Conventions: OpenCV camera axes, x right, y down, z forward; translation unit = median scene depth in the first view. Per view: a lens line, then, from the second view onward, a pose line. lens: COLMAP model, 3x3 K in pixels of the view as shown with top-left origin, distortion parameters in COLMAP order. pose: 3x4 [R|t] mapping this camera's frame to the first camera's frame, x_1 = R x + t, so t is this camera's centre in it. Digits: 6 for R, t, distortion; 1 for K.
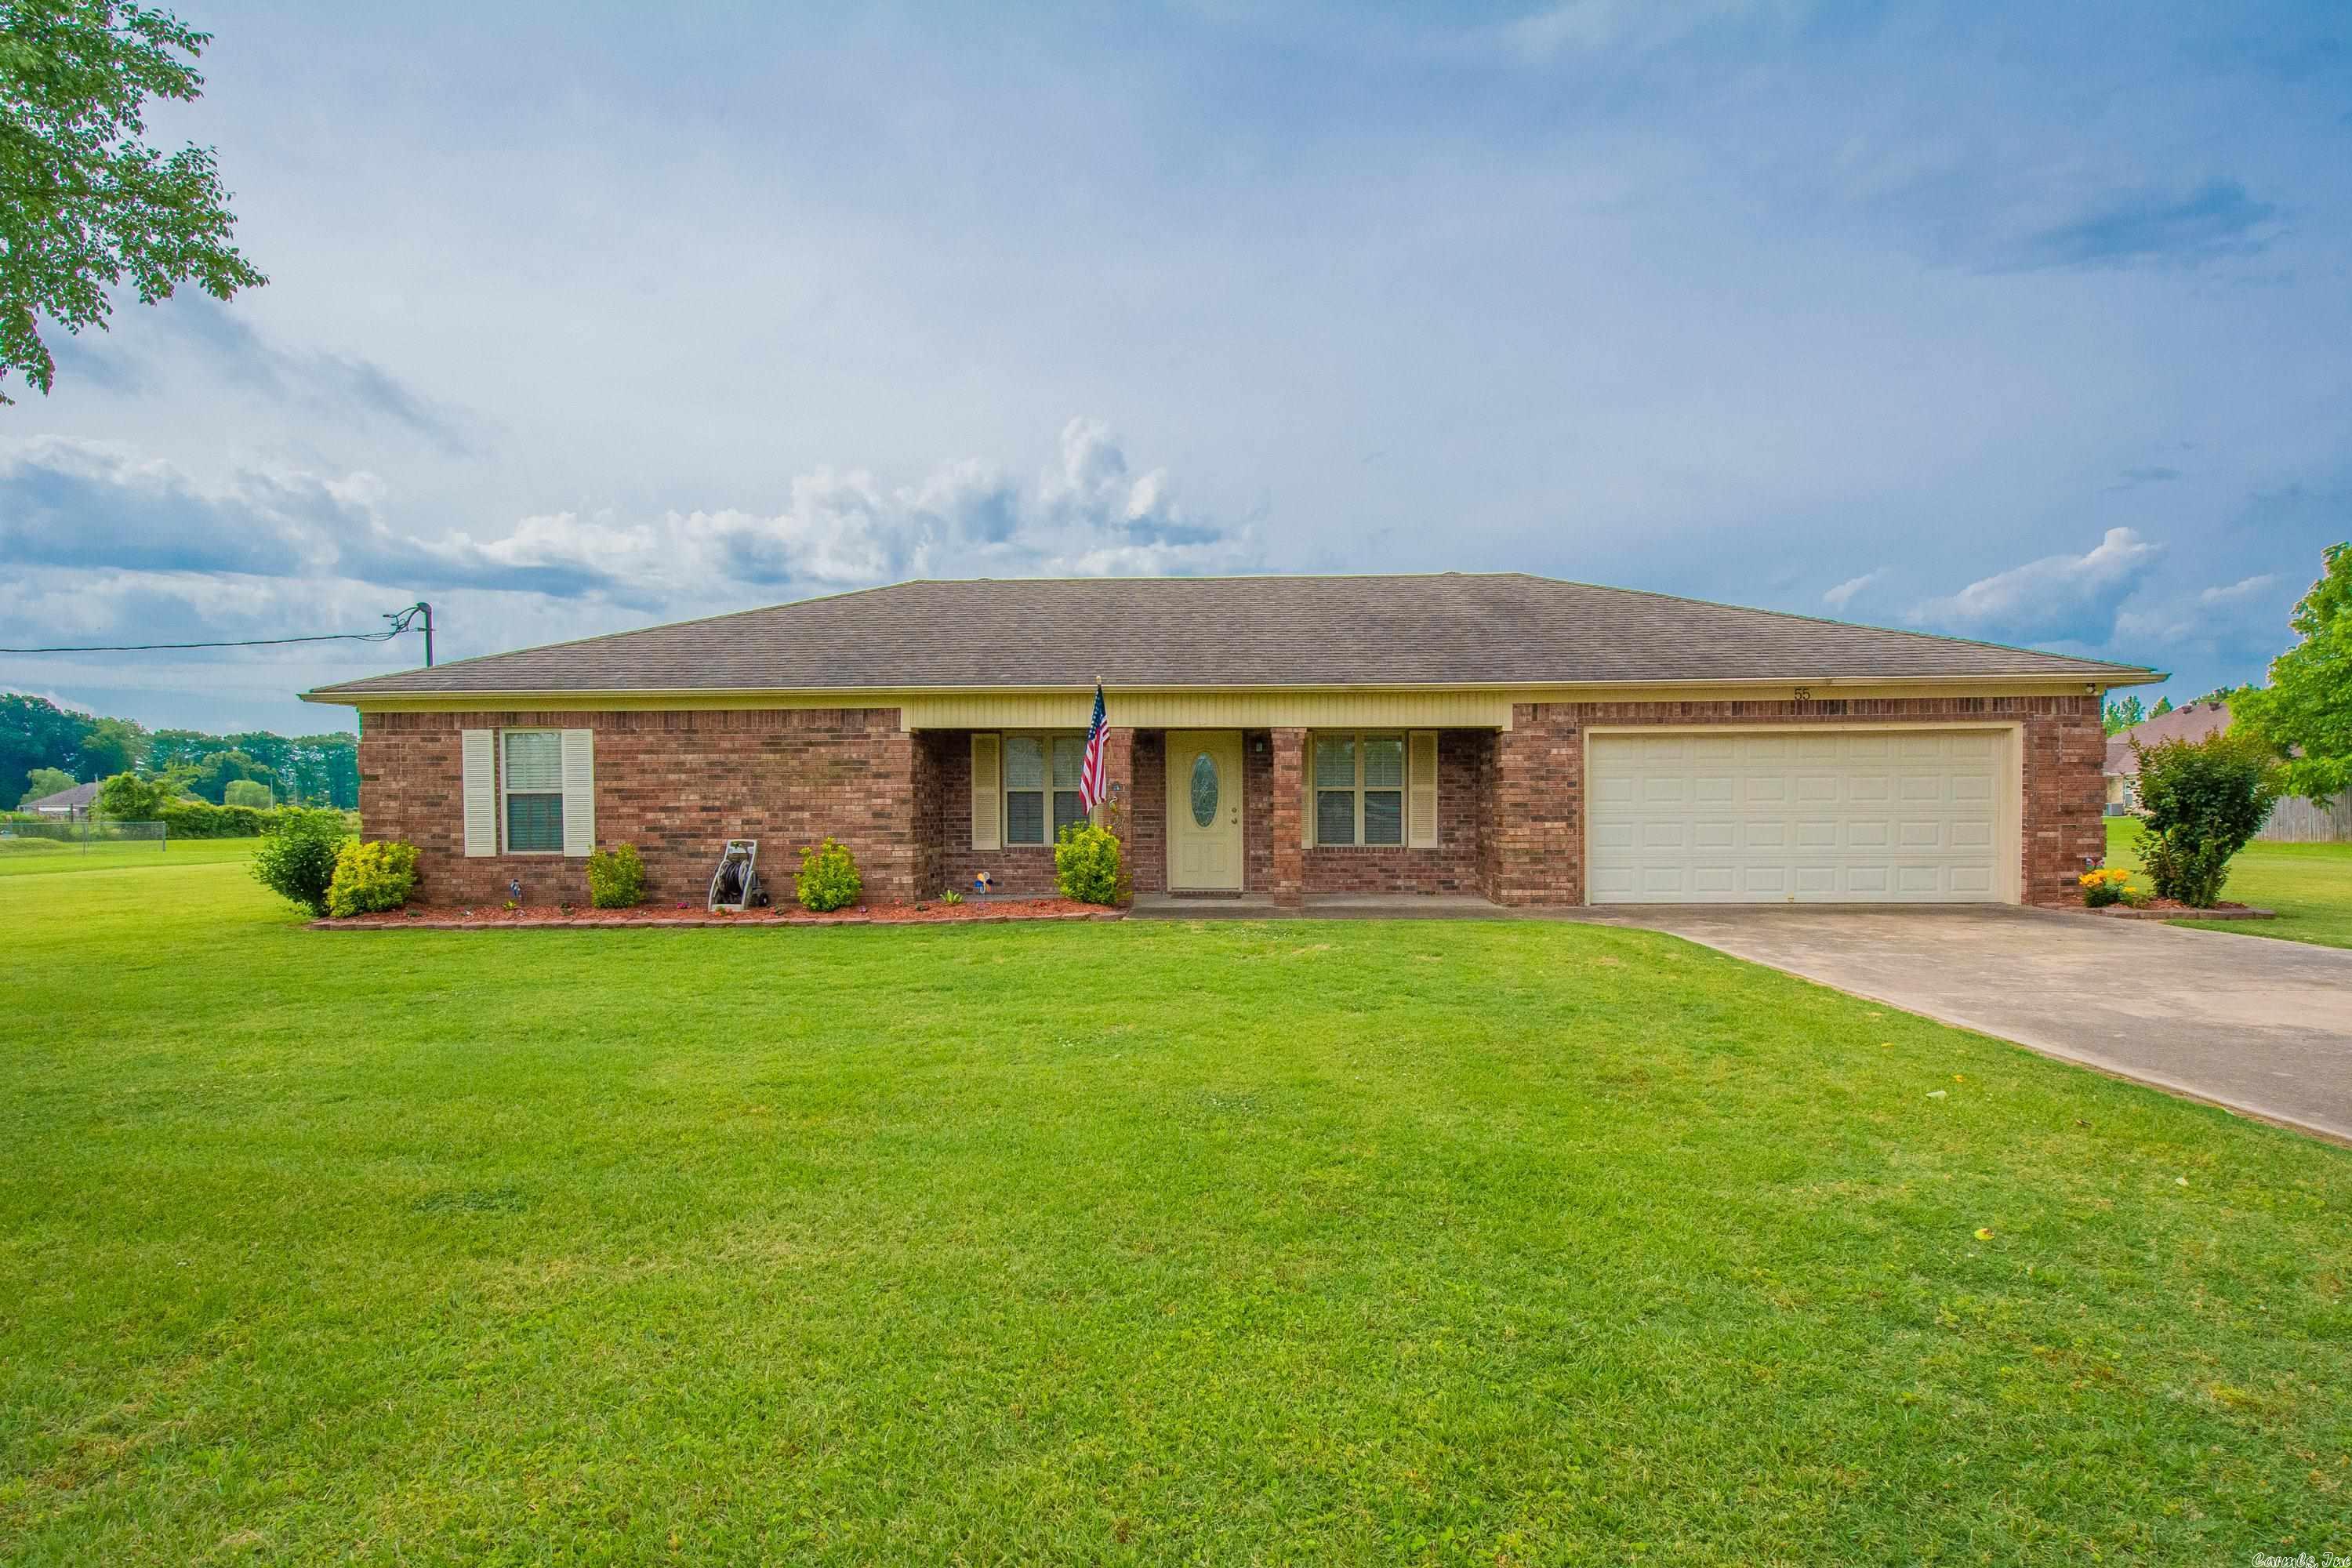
lens RADIAL K [[1149.6, 0, 1217.2], [0, 1149.6, 822.1], [0, 0, 1]] dist [0.016680, -0.007571]
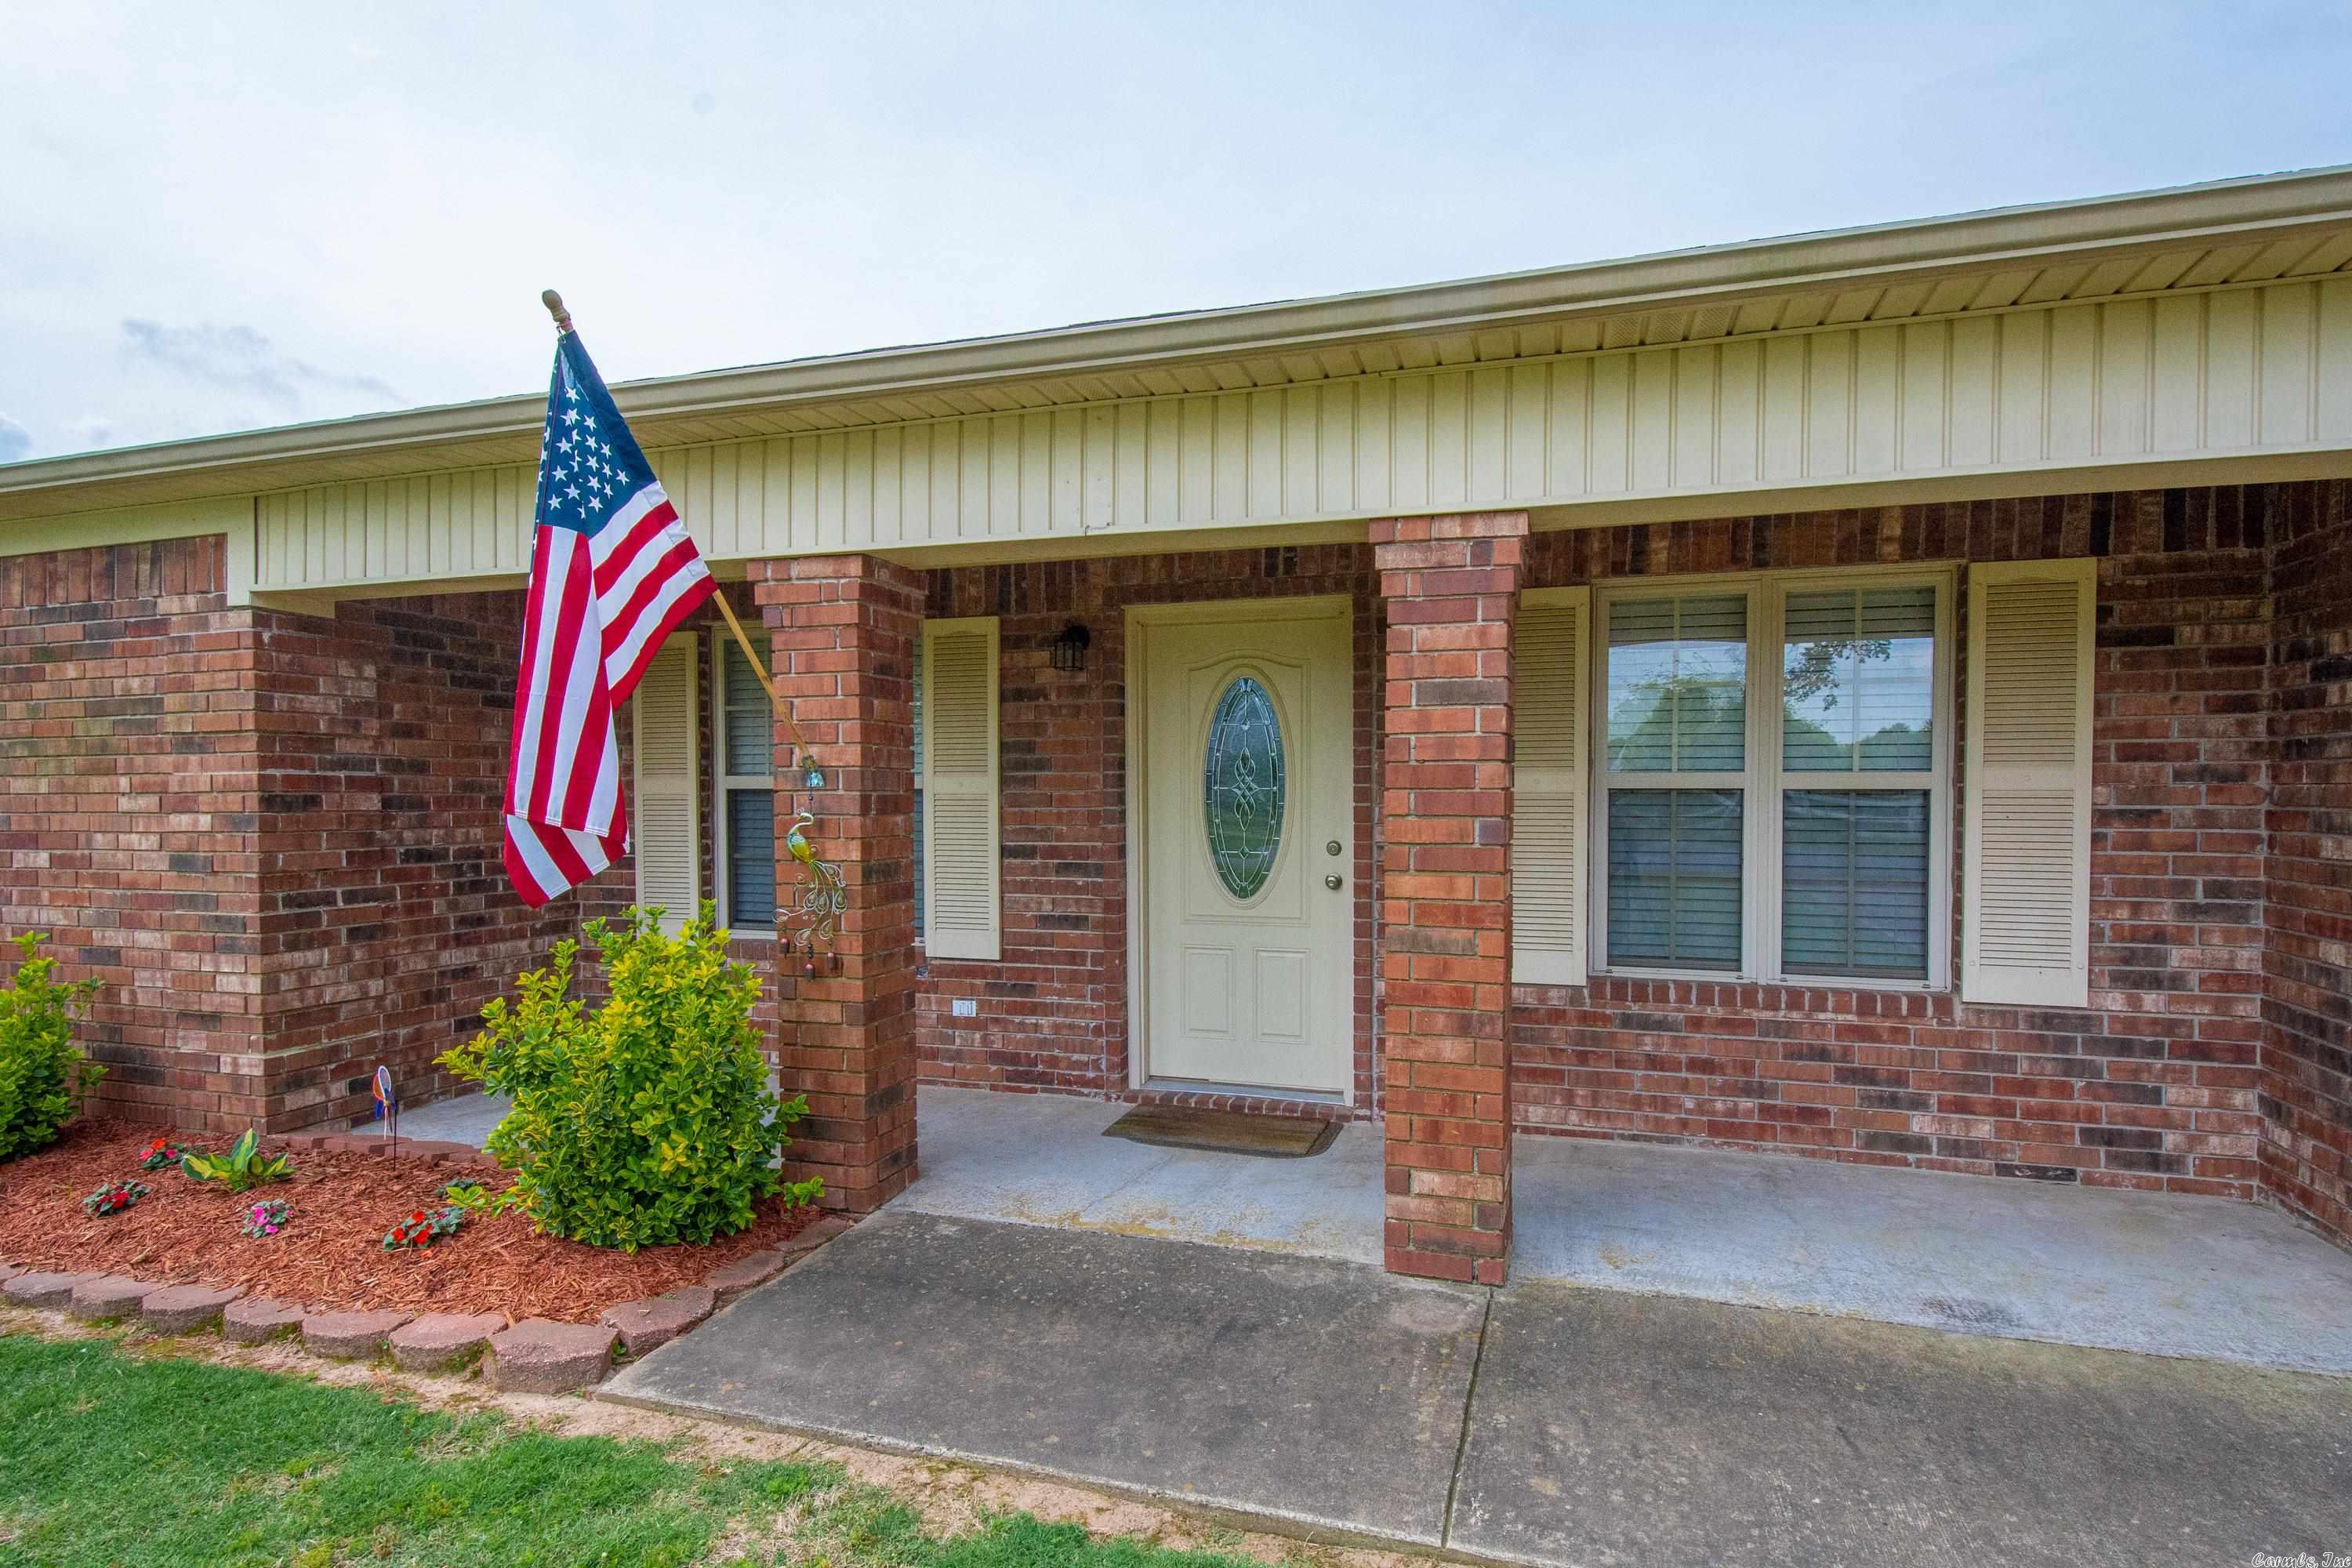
lens RADIAL K [[1219.8, 0, 1194.7], [0, 1219.8, 822.1], [0, 0, 1]] dist [0.018849, -0.016259]
pose [[0.960063, 0.008275, -0.279660, 0.081444], [-0.006391, 0.999950, 0.007648, -0.022377], [0.279710, -0.005555, 0.960069, 0.742146]]
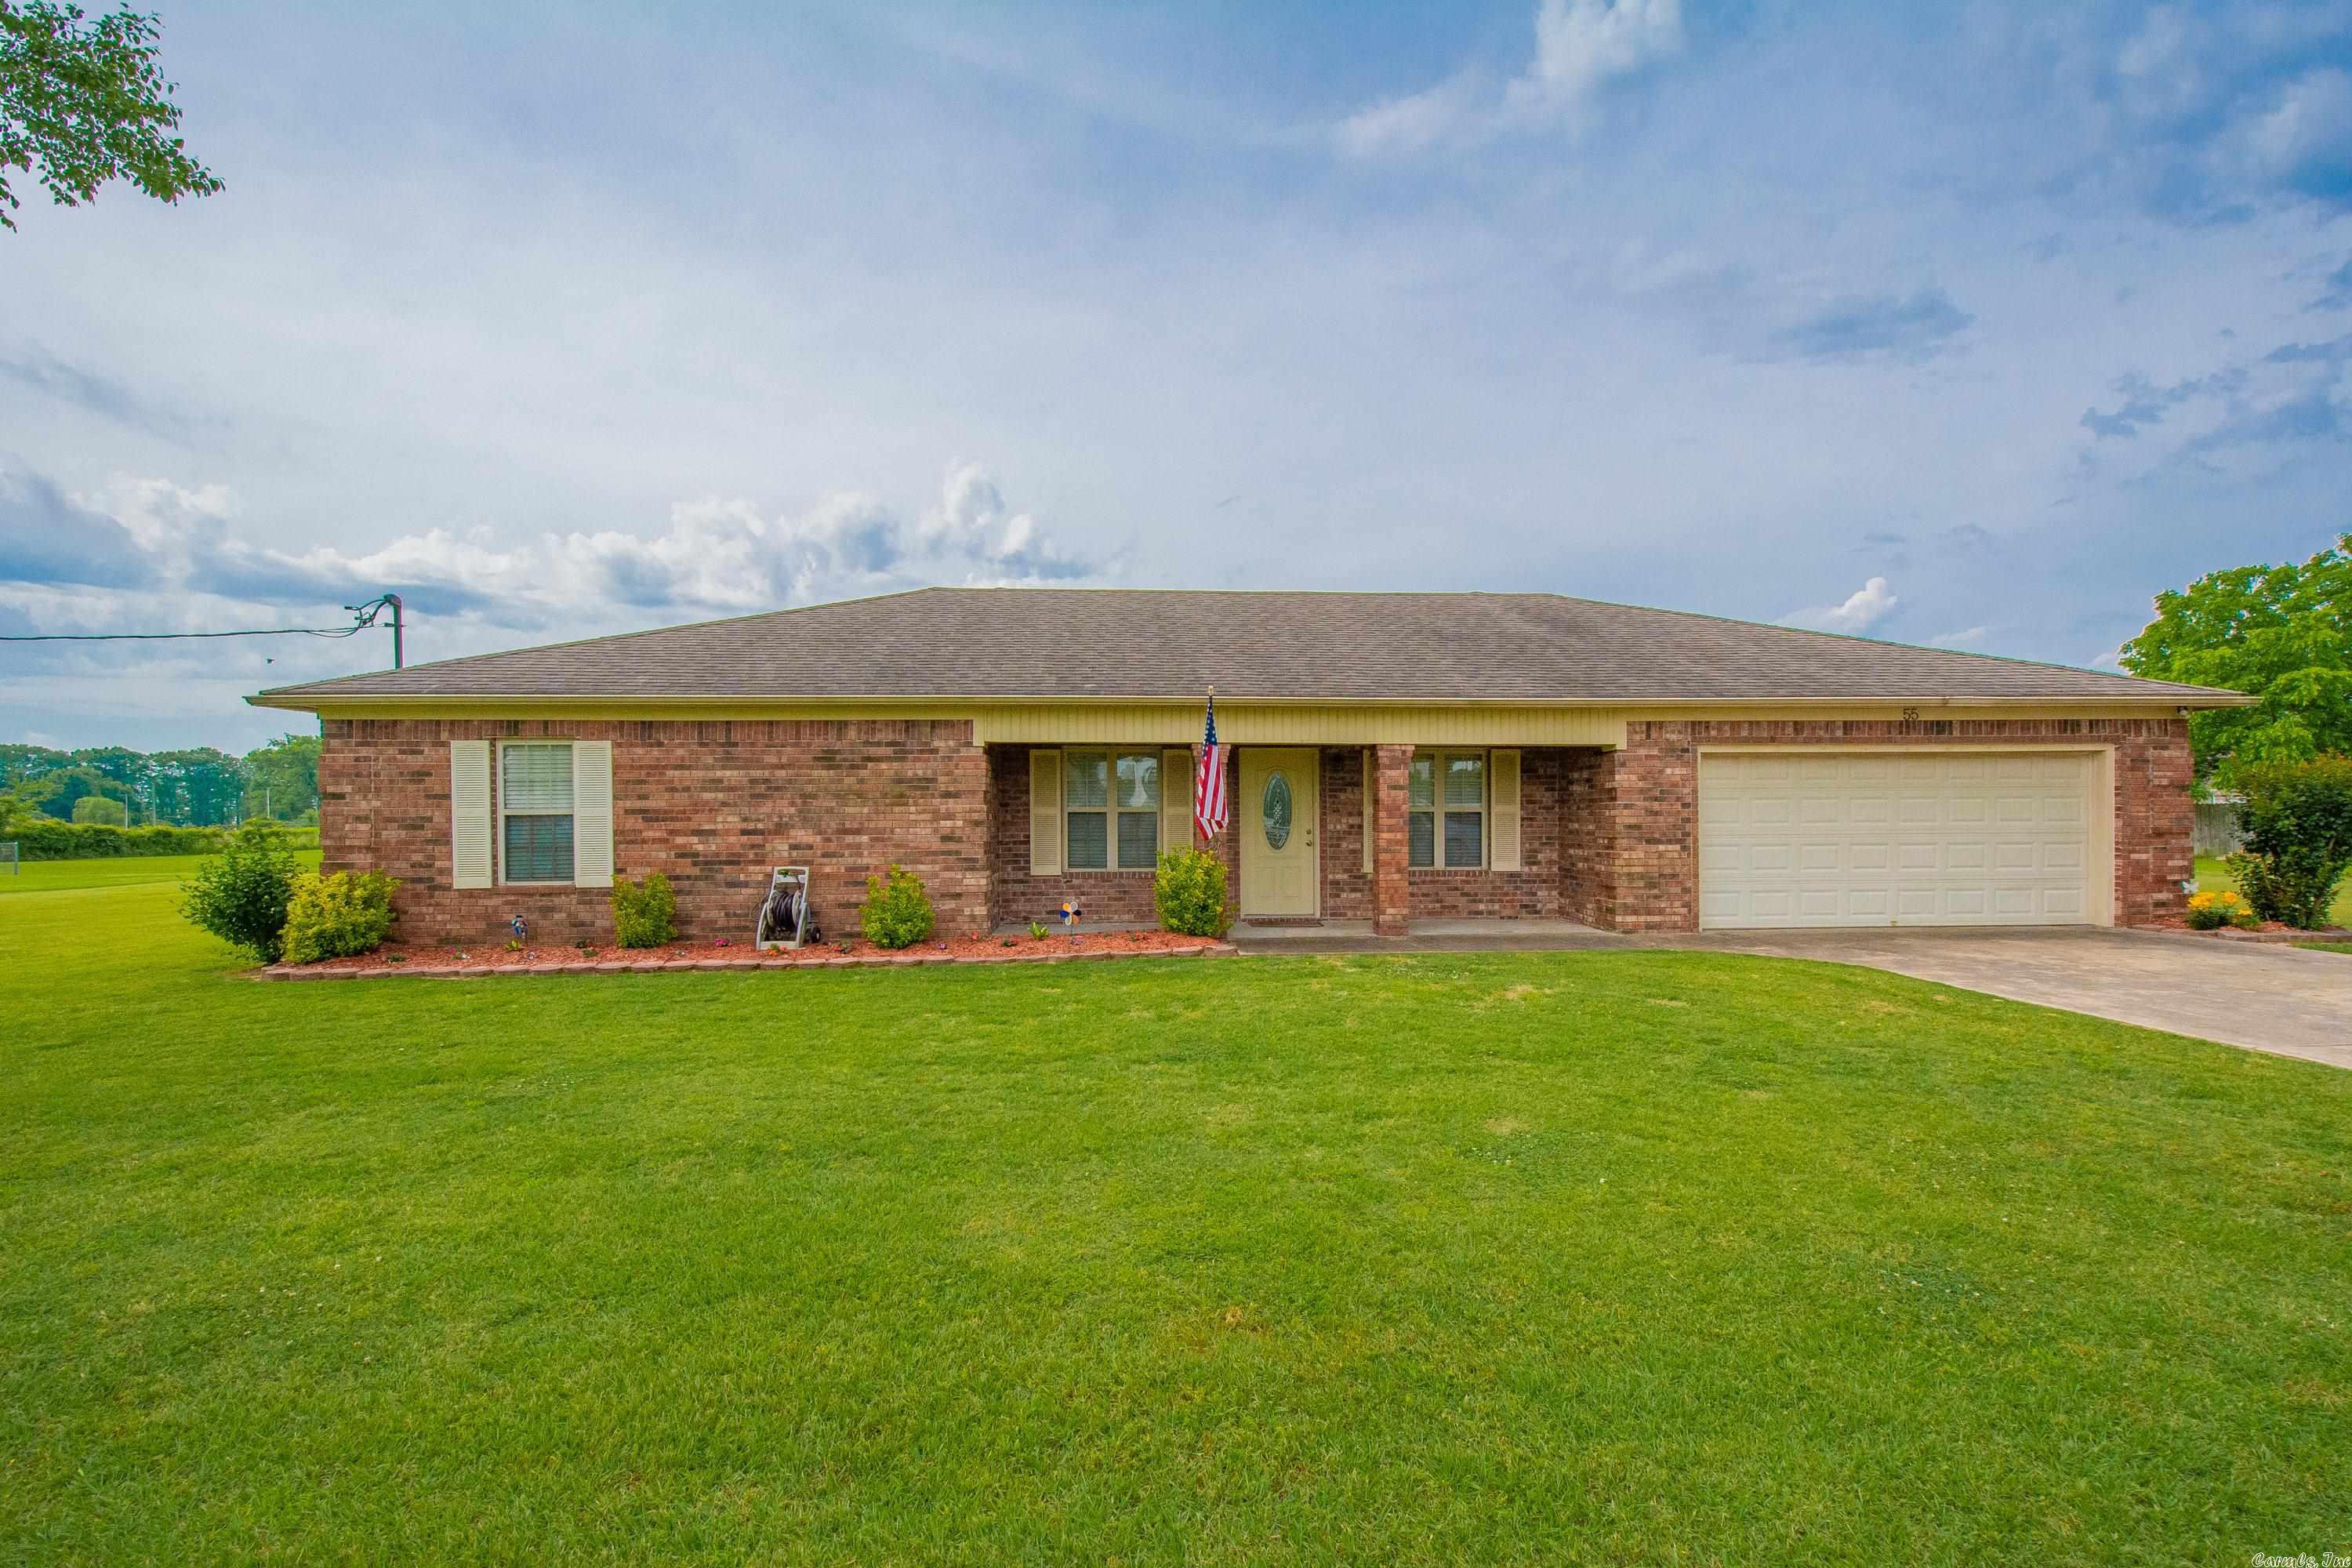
lens RADIAL K [[1062.2, 0, 1195.2], [0, 1062.2, 826.1], [0, 0, 1]] dist [0.017158, -0.005218]
pose [[0.994603, -0.000730, 0.103755, -0.188103], [0.001762, 0.999950, -0.009857, -0.007565], [-0.103743, 0.009986, 0.994554, 0.156496]]
